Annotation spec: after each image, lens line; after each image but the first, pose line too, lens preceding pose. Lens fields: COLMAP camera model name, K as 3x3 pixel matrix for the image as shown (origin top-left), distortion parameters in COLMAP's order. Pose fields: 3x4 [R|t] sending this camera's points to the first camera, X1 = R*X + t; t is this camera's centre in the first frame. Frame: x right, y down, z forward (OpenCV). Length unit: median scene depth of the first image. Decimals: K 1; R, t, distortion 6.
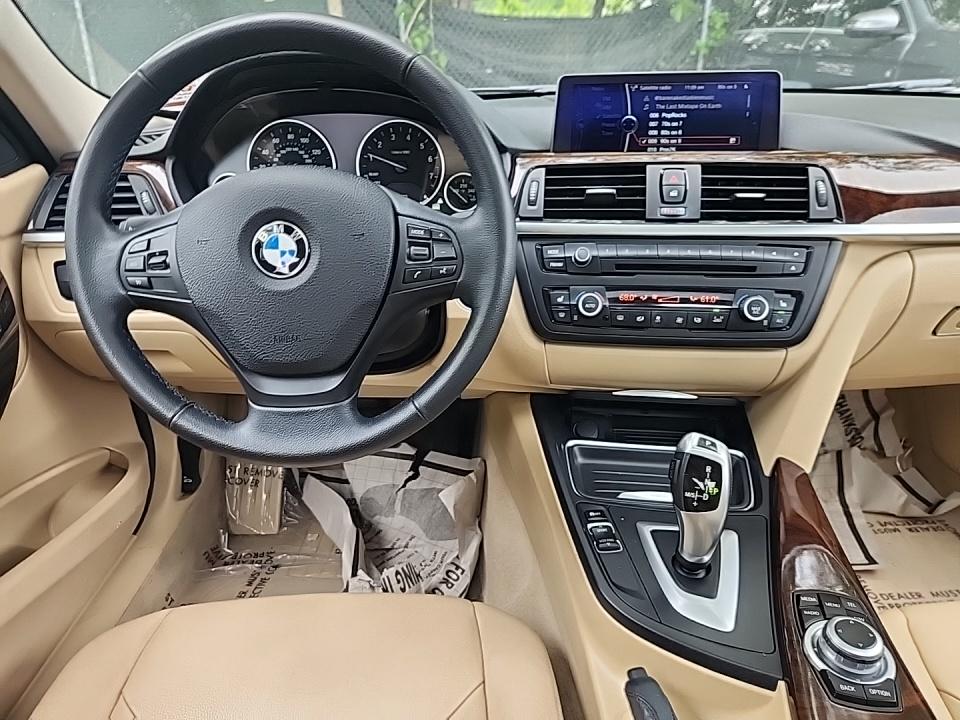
lens RADIAL K [[660.4, 0, 480.0], [0, 660.4, 360.0], [0, 0, 1]] dist [0.067398, -0.063241]
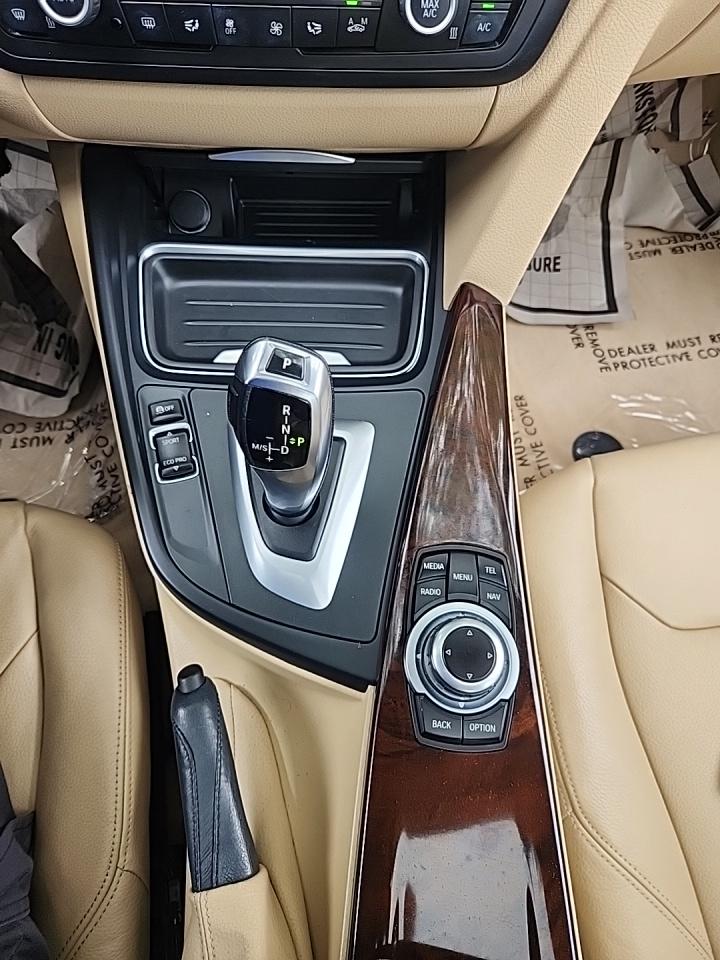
lens RADIAL K [[660.4, 0, 360.0], [0, 660.4, 480.0], [0, 0, 1]] dist [0.067398, -0.063241]
pose [[0.992323, -0.088686, 0.086202, 0.258741], [0.010167, 0.753130, 0.657793, -0.115478], [-0.123258, -0.651866, 0.748250, 0.396154]]
